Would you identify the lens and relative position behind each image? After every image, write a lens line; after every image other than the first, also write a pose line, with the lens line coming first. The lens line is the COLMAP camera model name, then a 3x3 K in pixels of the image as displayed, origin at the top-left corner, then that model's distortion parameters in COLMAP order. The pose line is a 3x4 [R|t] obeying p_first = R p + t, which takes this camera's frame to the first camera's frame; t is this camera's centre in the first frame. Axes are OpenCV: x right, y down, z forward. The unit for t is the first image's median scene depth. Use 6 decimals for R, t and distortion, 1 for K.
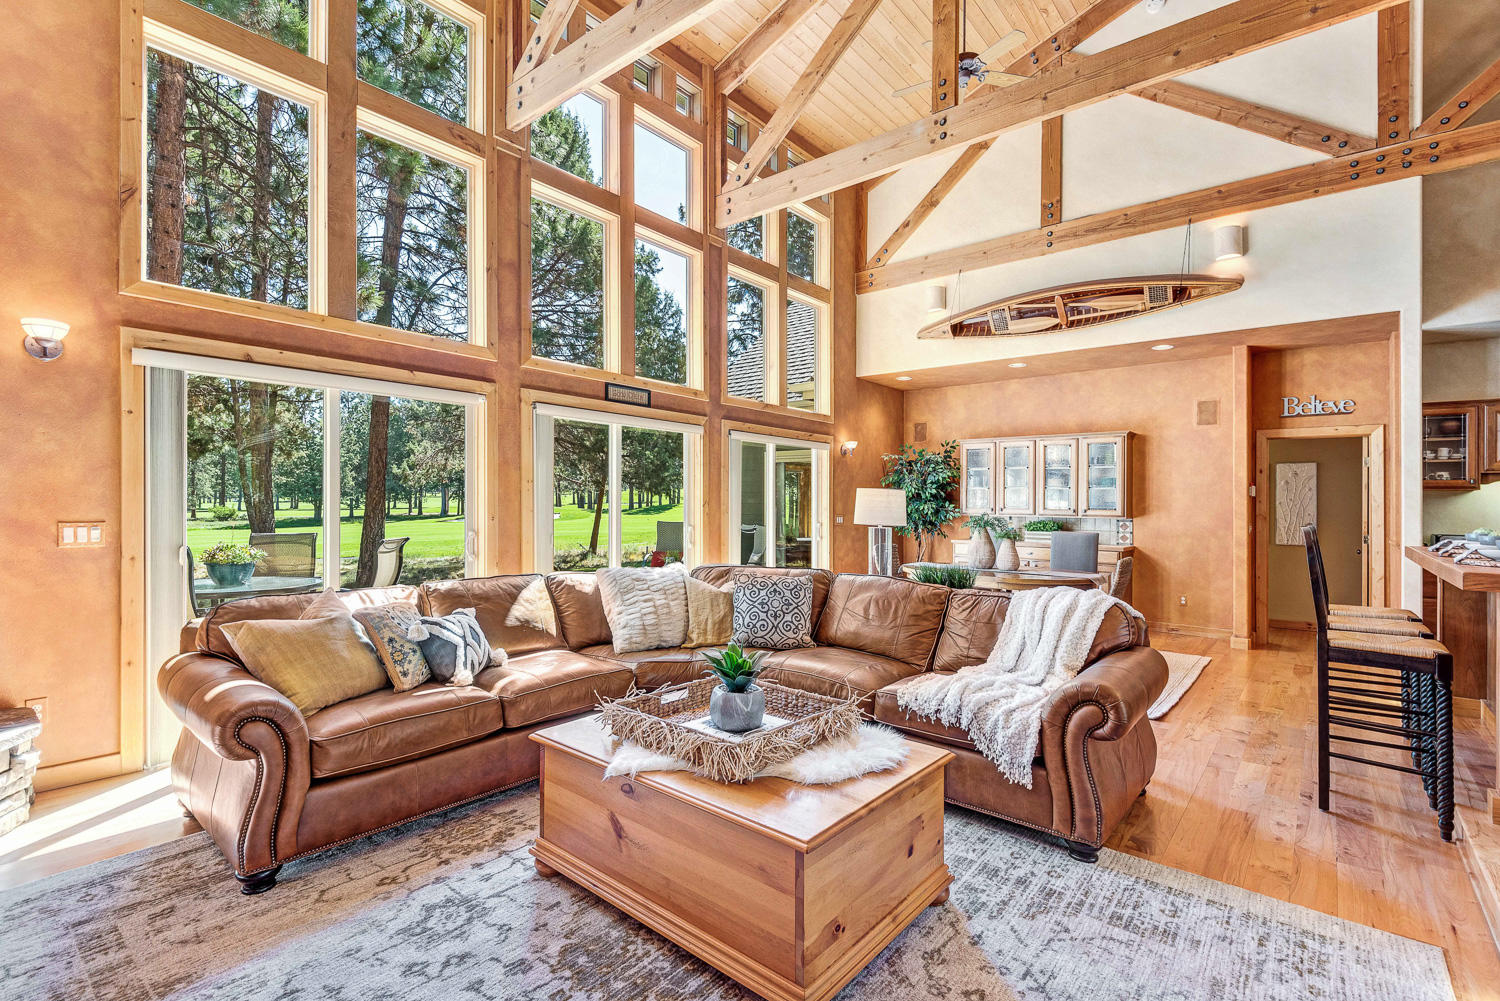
lens RADIAL K [[684.4, 0, 744.3], [0, 684.4, 505.5], [0, 0, 1]] dist [0.035826, -0.023134]
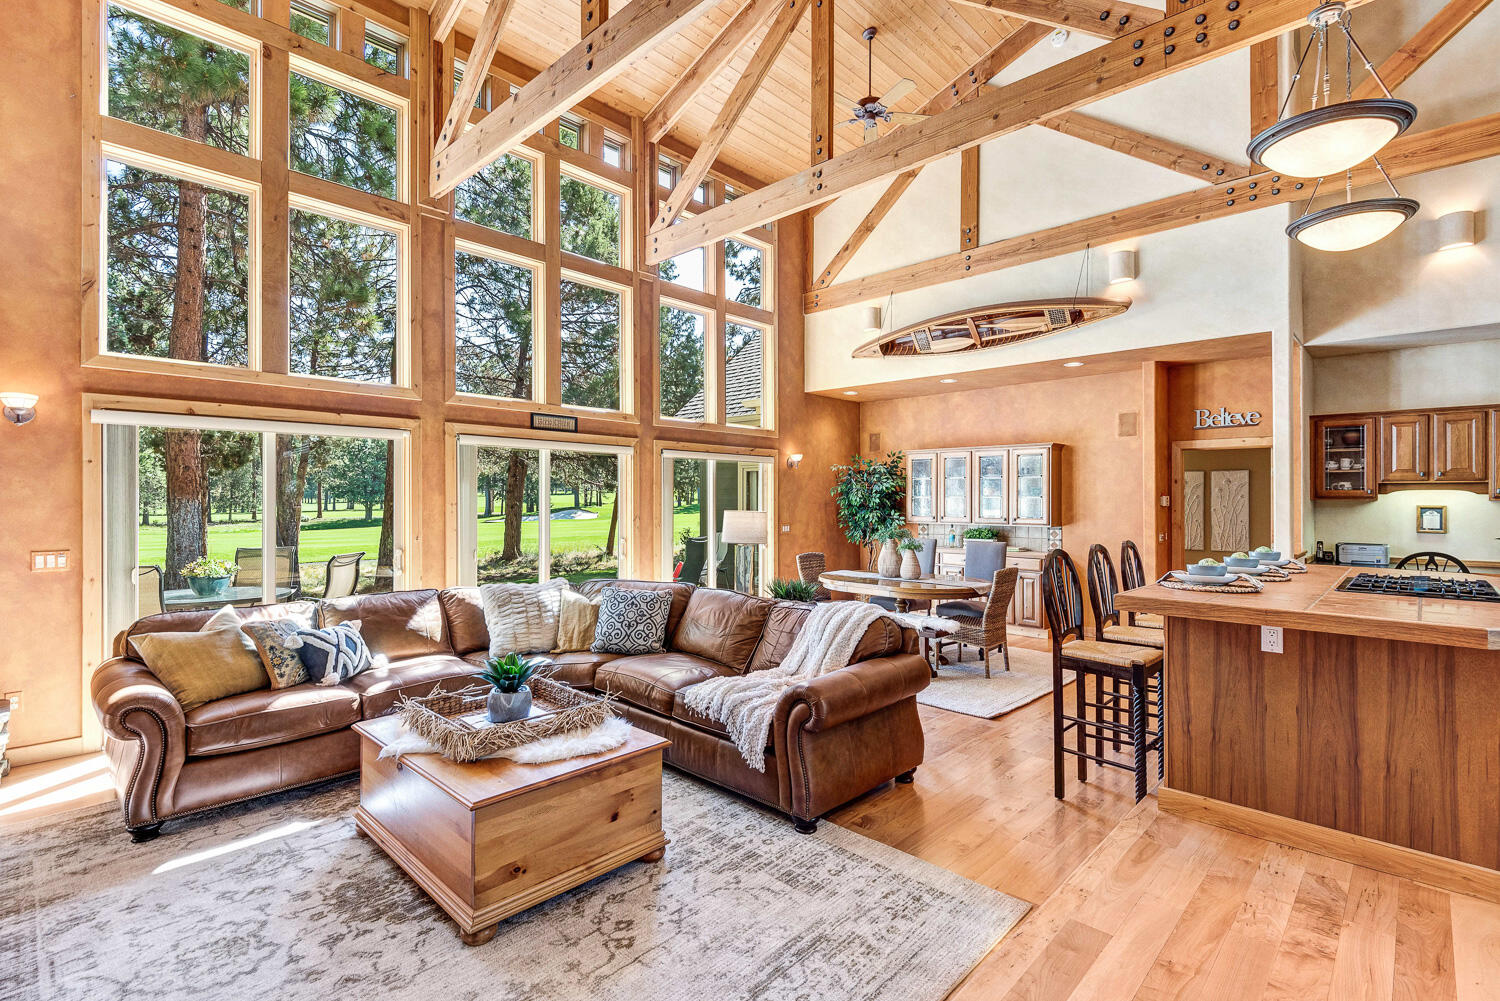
lens RADIAL K [[691.9, 0, 743.7], [0, 691.9, 499.1], [0, 0, 1]] dist [0.033534, -0.019549]
pose [[0.997801, -0.009623, -0.065571, 0.239439], [0.009330, 0.999945, -0.004783, -0.033609], [0.065614, 0.004161, 0.997836, -0.114973]]
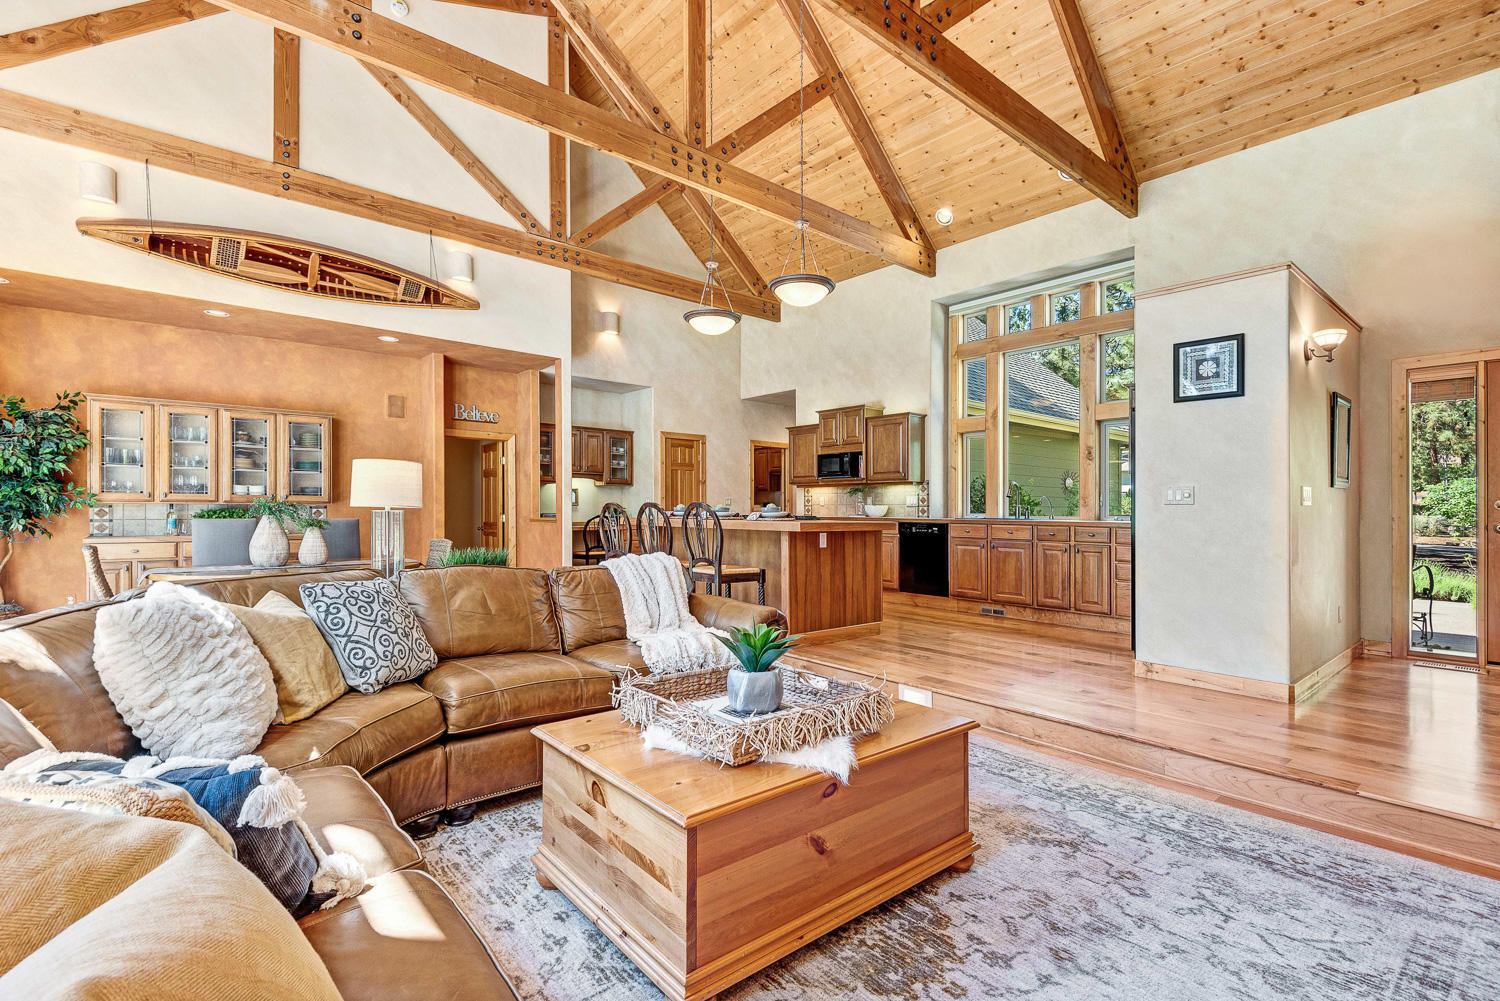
lens RADIAL K [[684.4, 0, 744.3], [0, 684.4, 505.5], [0, 0, 1]] dist [0.035826, -0.023134]
pose [[0.171597, -0.006346, 0.985147, -0.448349], [-0.003662, 0.999968, 0.007080, 0.016898], [-0.985160, -0.004822, 0.171569, 0.407142]]
